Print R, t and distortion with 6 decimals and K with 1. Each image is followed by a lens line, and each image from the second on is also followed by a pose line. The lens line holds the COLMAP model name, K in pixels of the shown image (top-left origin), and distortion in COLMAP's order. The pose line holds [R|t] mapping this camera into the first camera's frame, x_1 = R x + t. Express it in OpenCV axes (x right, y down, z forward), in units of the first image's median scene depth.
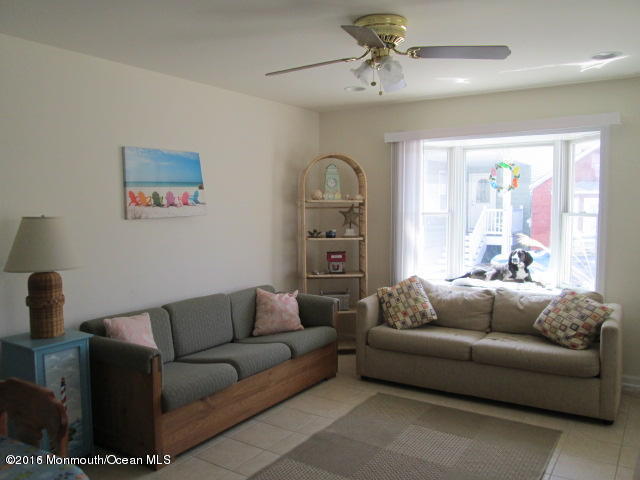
lens RADIAL K [[528.8, 0, 320.0], [0, 528.8, 240.0], [0, 0, 1]] dist [-0.033027, 0.004128]
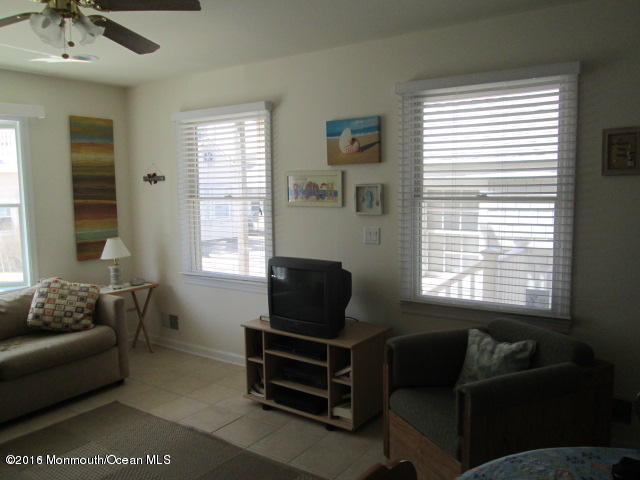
lens RADIAL K [[528.8, 0, 320.0], [0, 528.8, 240.0], [0, 0, 1]] dist [-0.033027, 0.004128]
pose [[0.029880, -0.092332, 0.995280, -0.465949], [0.085643, 0.992299, 0.089484, -0.022625], [-0.995878, 0.082565, 0.037557, 0.409461]]
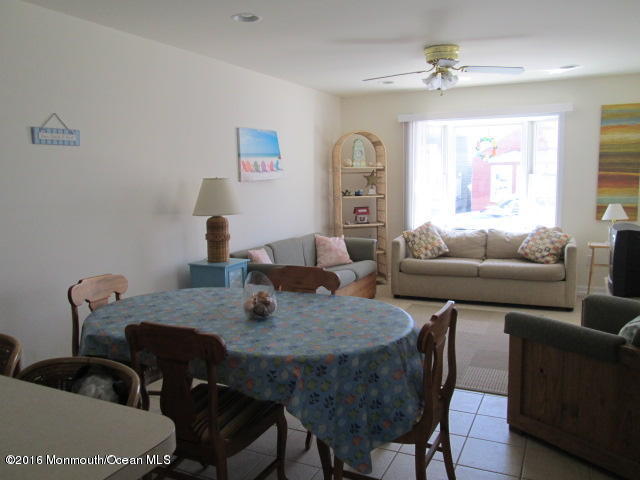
lens RADIAL K [[528.8, 0, 320.0], [0, 528.8, 240.0], [0, 0, 1]] dist [-0.033027, 0.004128]
pose [[0.990151, -0.030423, 0.136656, -0.313832], [0.022968, 0.998177, 0.055807, 0.035536], [-0.138105, -0.052118, 0.989045, -0.340149]]
